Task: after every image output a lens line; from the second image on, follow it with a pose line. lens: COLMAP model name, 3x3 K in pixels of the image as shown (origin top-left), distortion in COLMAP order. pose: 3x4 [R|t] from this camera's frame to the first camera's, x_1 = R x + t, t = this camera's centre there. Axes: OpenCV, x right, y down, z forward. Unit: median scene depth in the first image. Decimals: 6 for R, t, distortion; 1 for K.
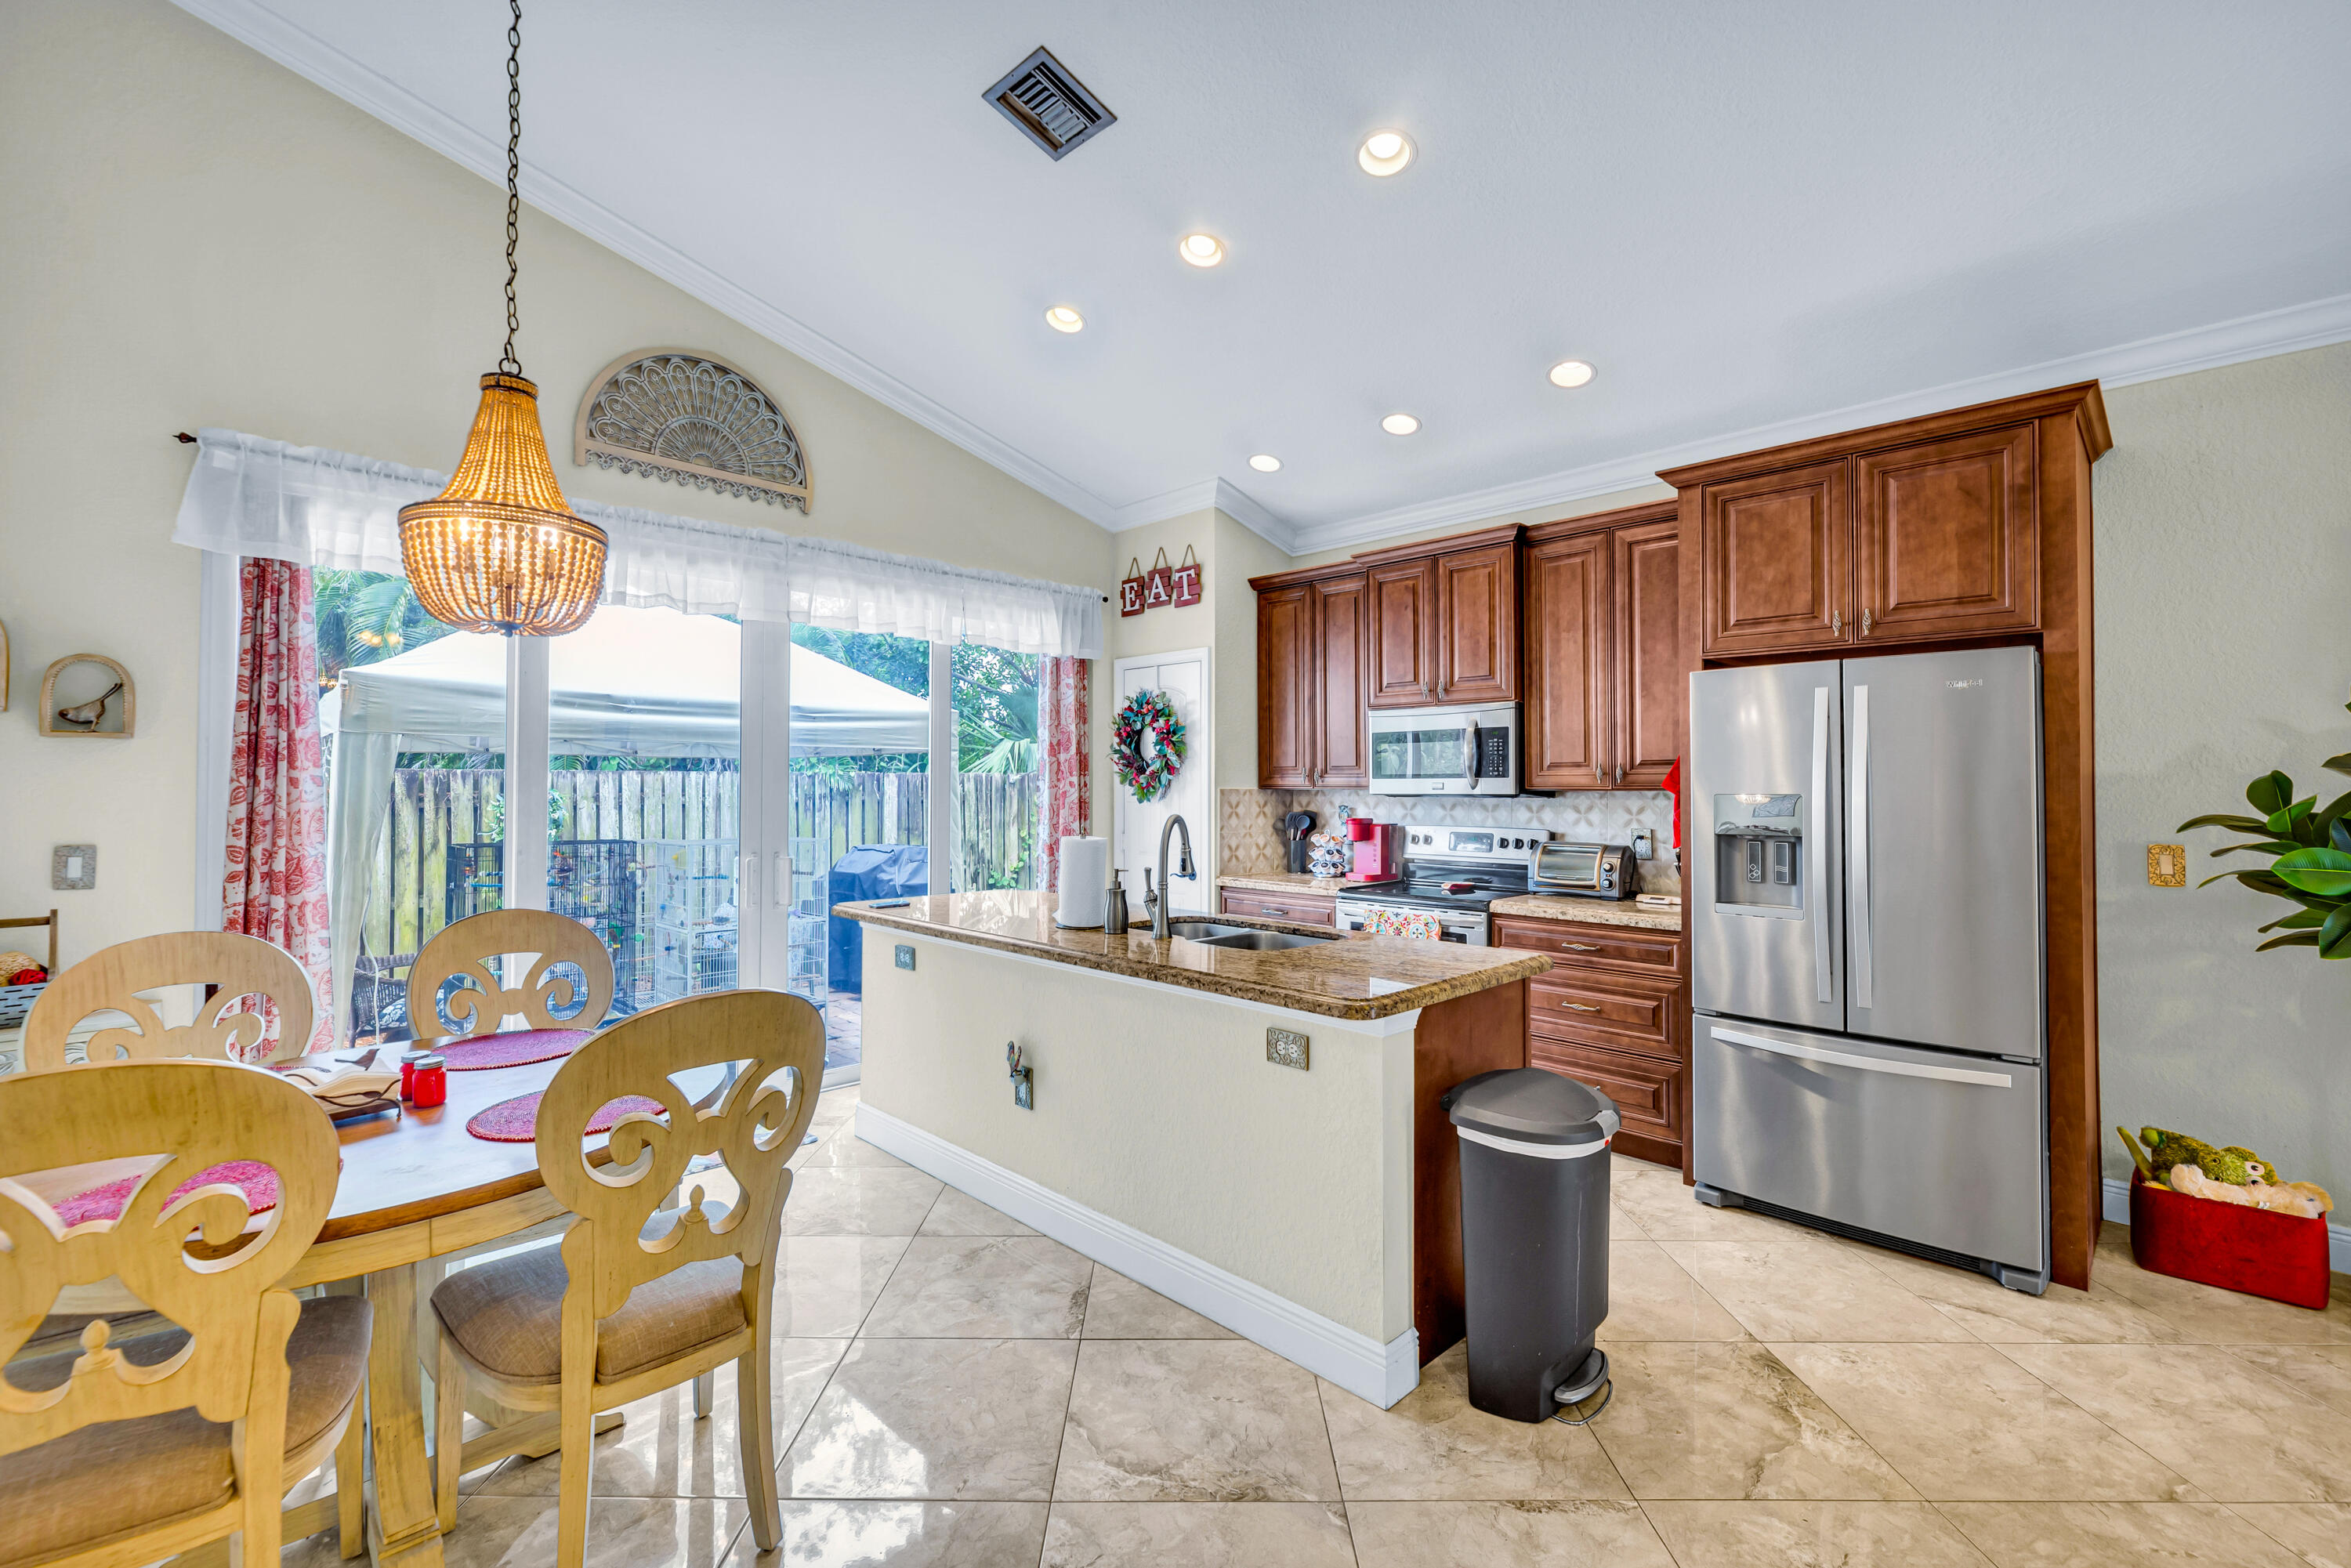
lens RADIAL K [[1002.8, 0, 1176.7], [0, 1002.8, 770.3], [0, 0, 1]] dist [-0.004963, -0.000178]
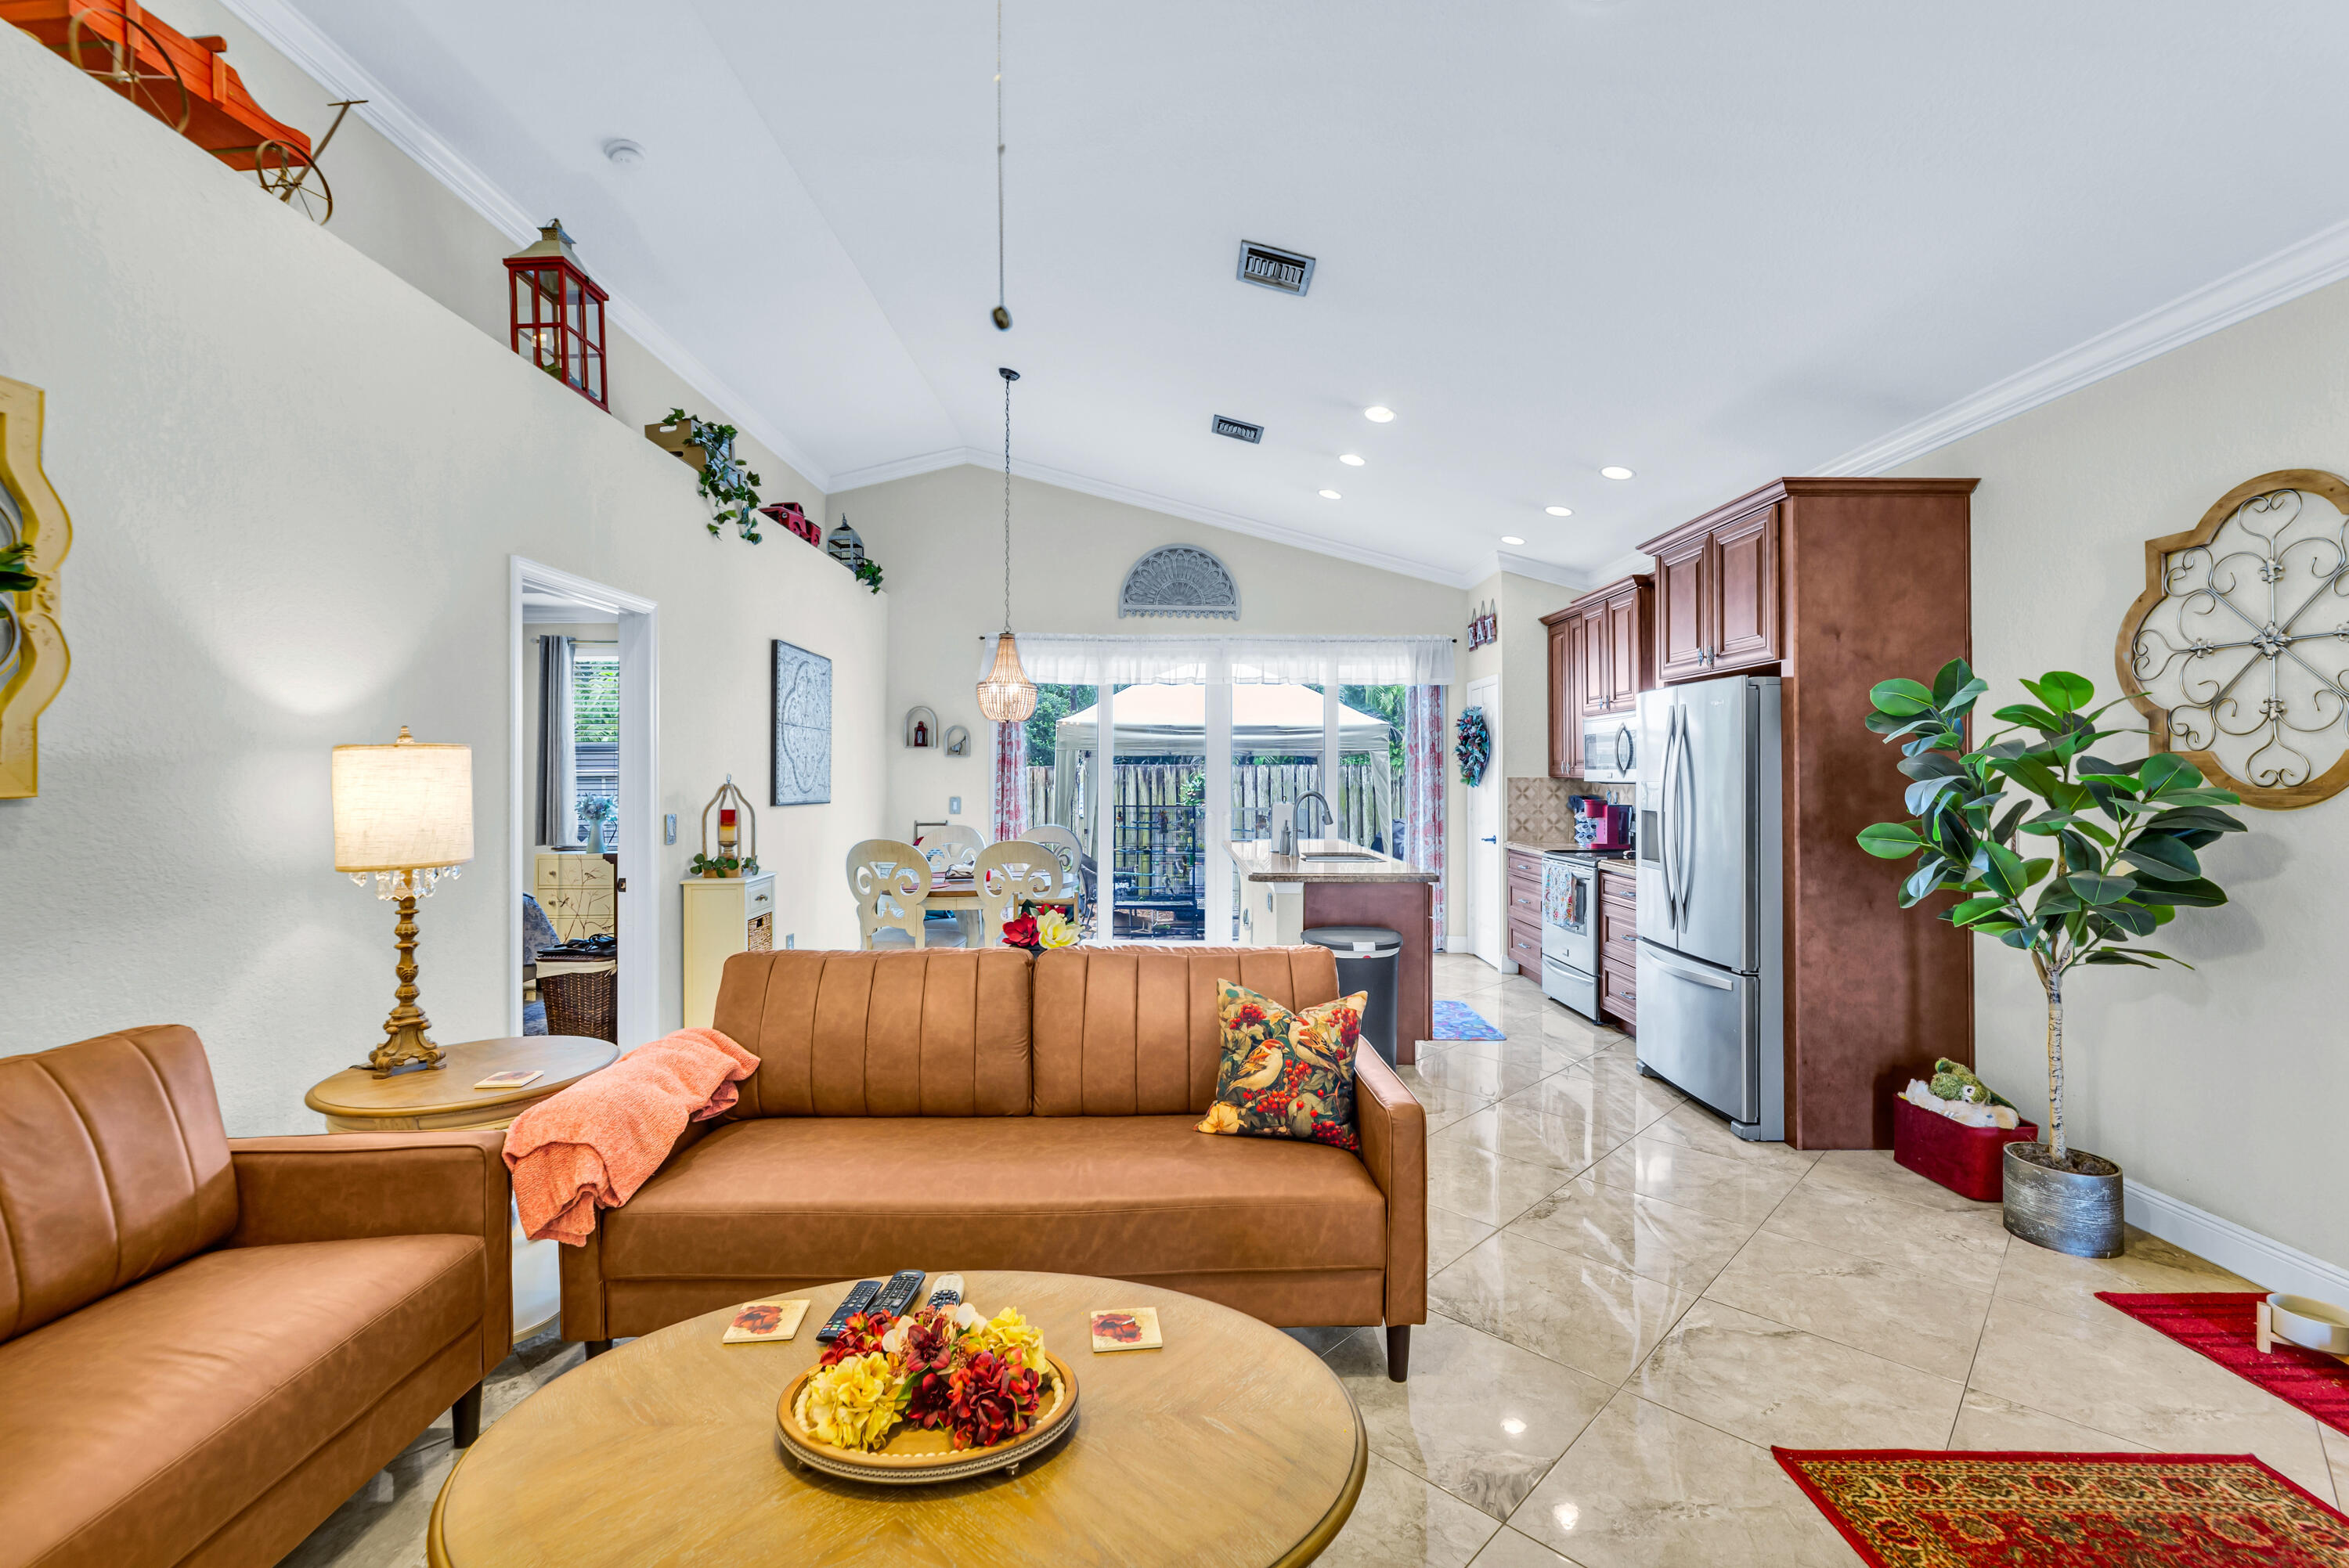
lens RADIAL K [[1005.4, 0, 1182.5], [0, 1005.4, 766.2], [0, 0, 1]] dist [-0.004070, -0.000018]
pose [[0.724134, -0.005435, -0.689638, 0.742015], [0.010873, 0.999935, 0.003536, -0.006656], [0.689573, -0.010059, 0.724146, -0.328559]]
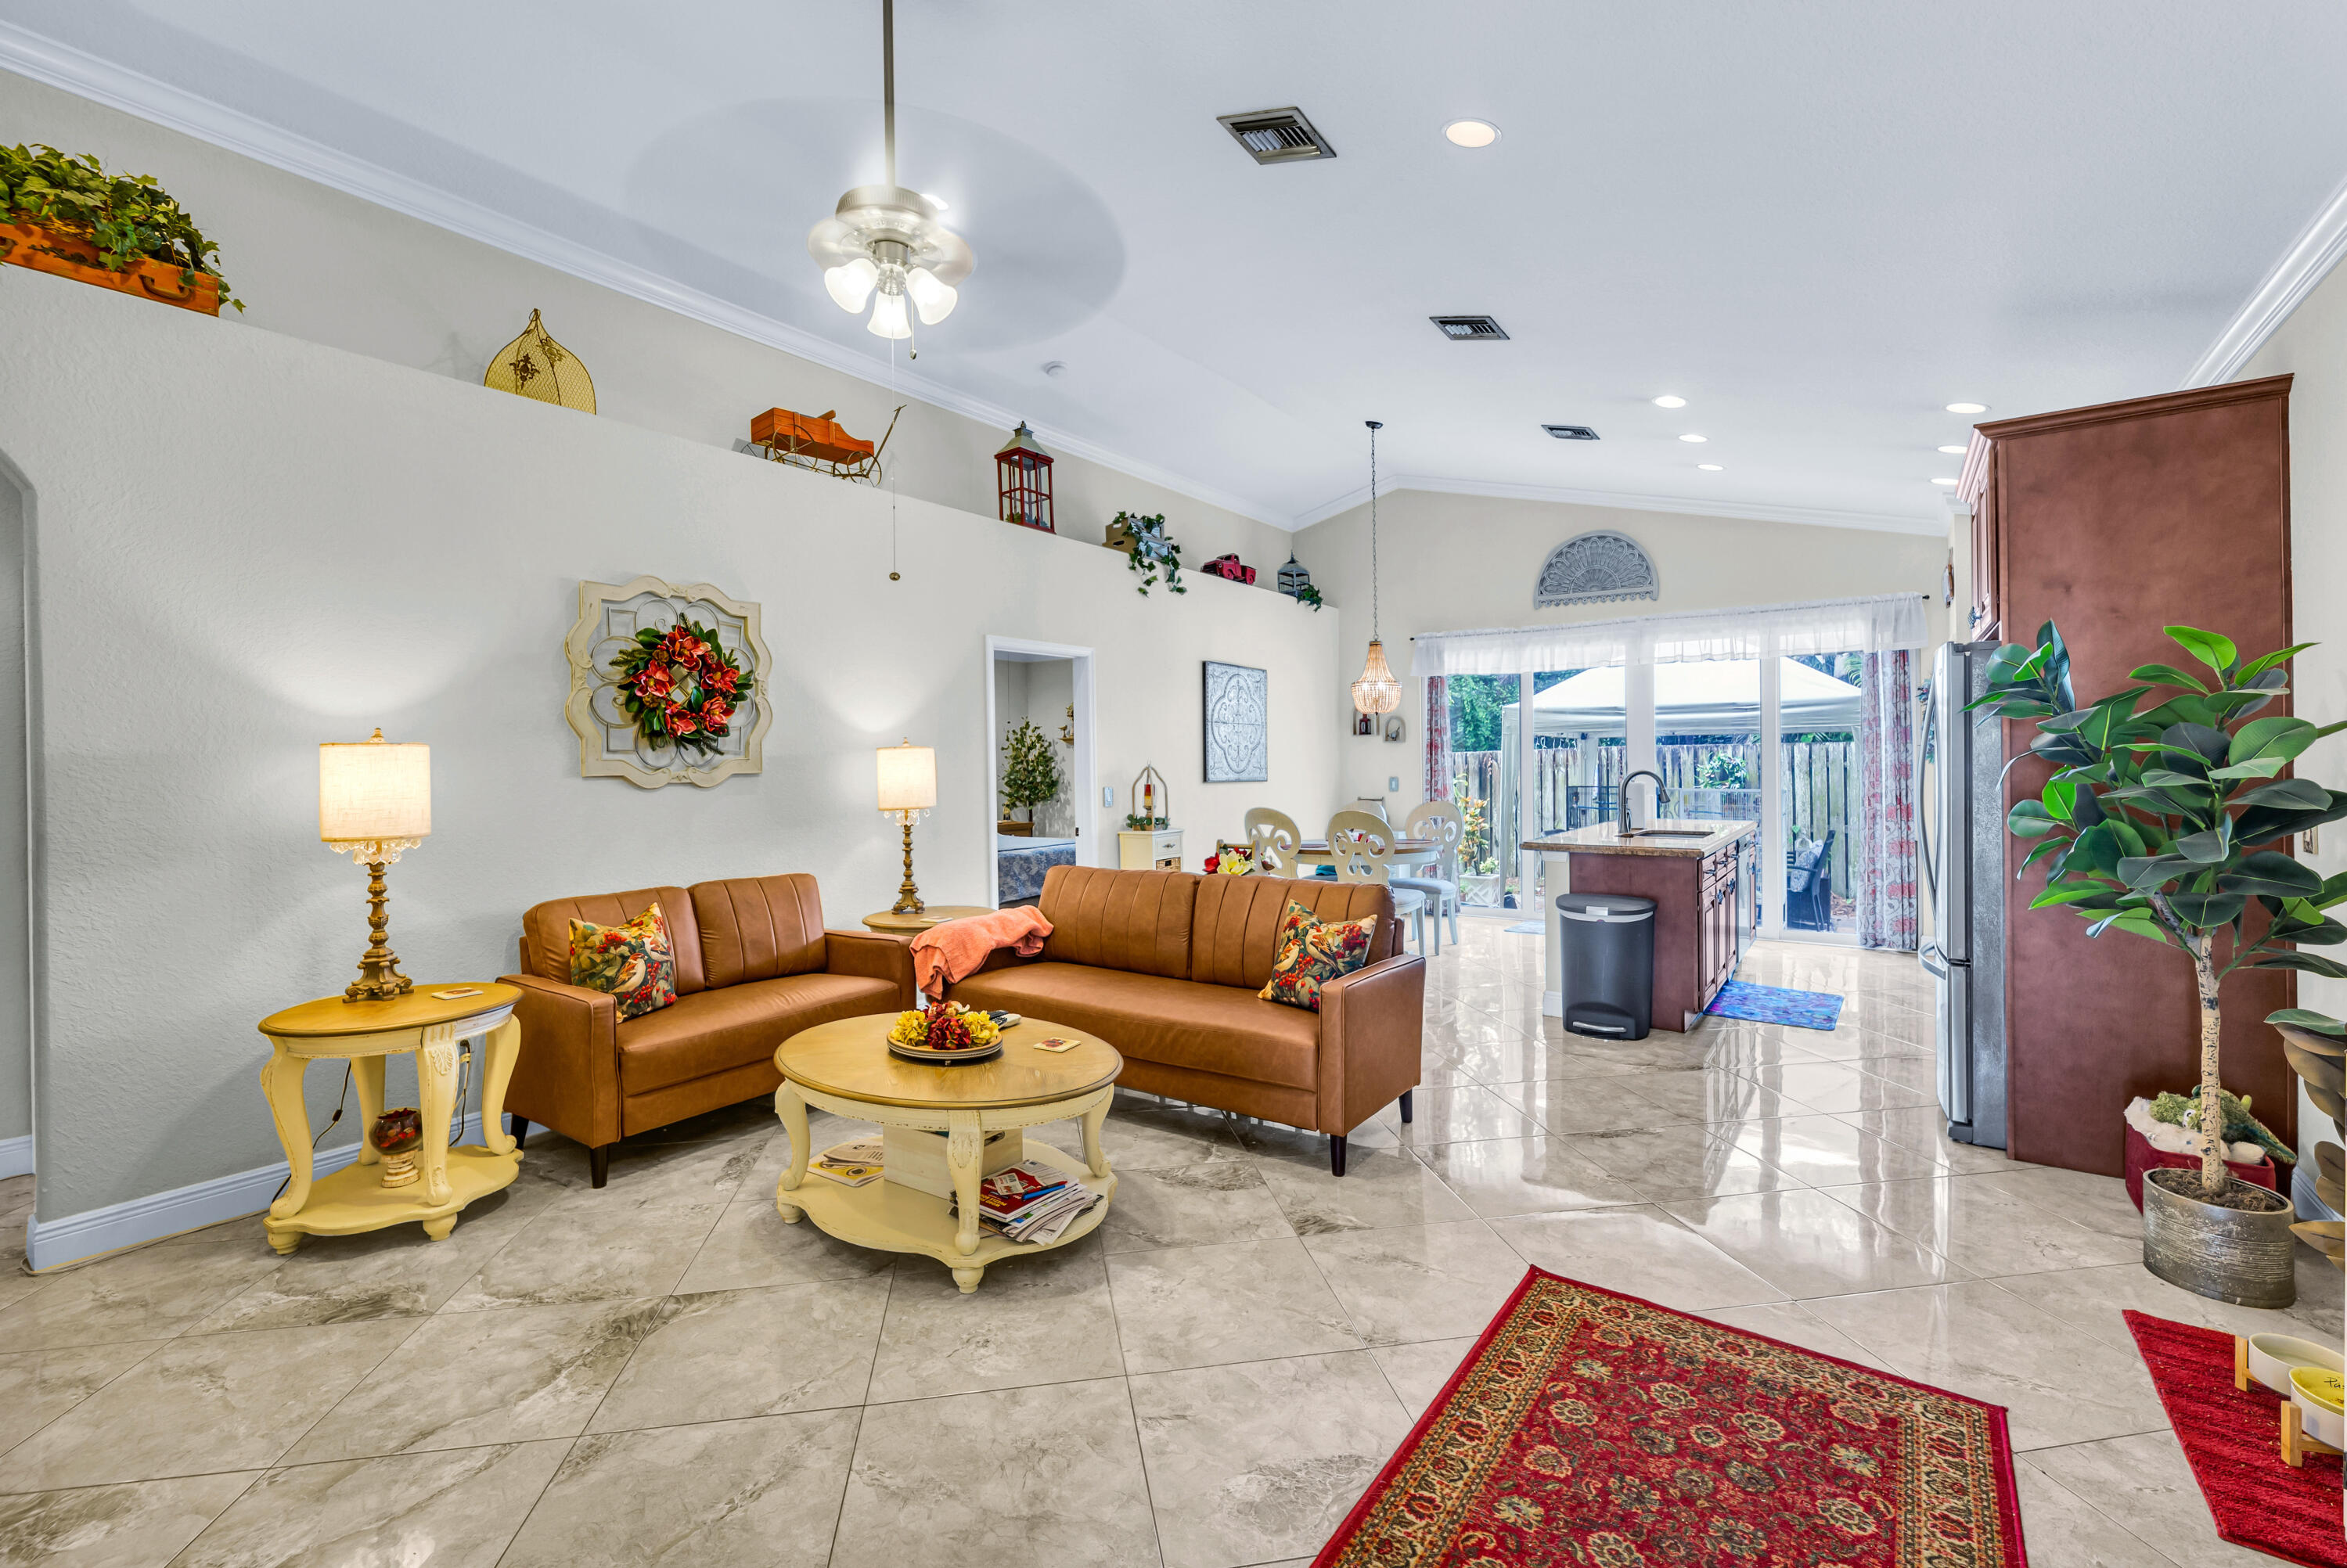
lens RADIAL K [[1003.1, 0, 1179.0], [0, 1003.1, 765.0], [0, 0, 1]] dist [-0.002679, 0.000038]
pose [[0.173486, 0.000759, -0.984836, 1.159827], [0.027469, 0.999607, 0.005609, 0.000399], [0.984453, -0.028026, 0.173397, -0.124501]]
